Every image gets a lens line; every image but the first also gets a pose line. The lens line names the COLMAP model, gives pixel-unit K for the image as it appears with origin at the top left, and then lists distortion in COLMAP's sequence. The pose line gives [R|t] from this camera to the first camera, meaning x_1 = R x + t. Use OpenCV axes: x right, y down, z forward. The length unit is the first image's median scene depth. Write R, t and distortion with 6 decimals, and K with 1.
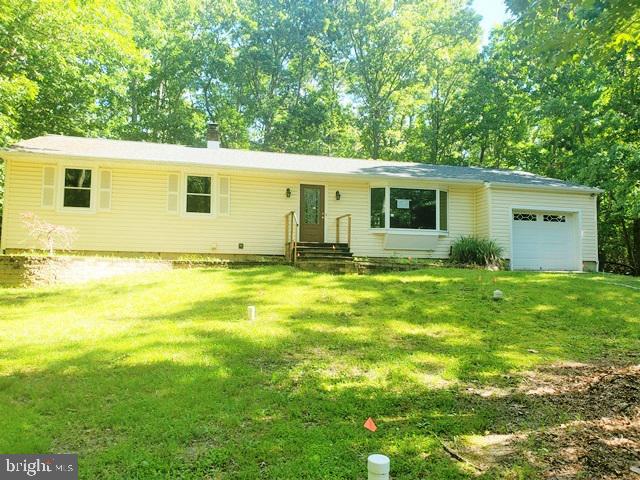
lens RADIAL K [[511.9, 0, 316.7], [0, 511.9, 237.0], [0, 0, 1]] dist [0.076671, -0.056570]
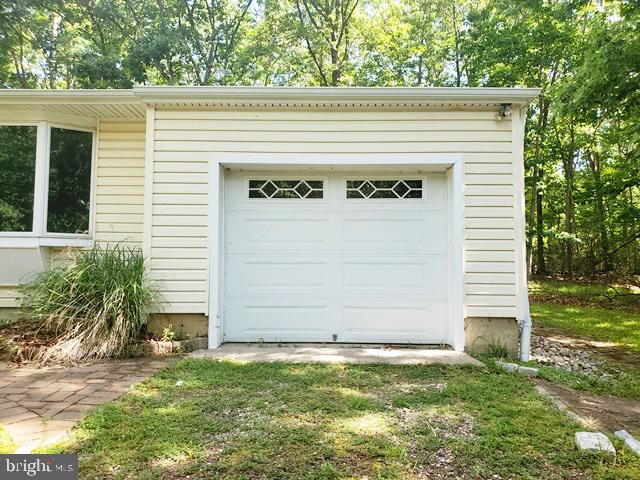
lens RADIAL K [[511.9, 0, 316.7], [0, 511.9, 237.0], [0, 0, 1]] dist [0.076671, -0.056570]
pose [[0.951402, -0.016705, -0.307499, 0.522765], [0.025175, 0.999404, 0.023599, -0.013424], [0.306921, -0.030194, 0.951256, 0.673076]]
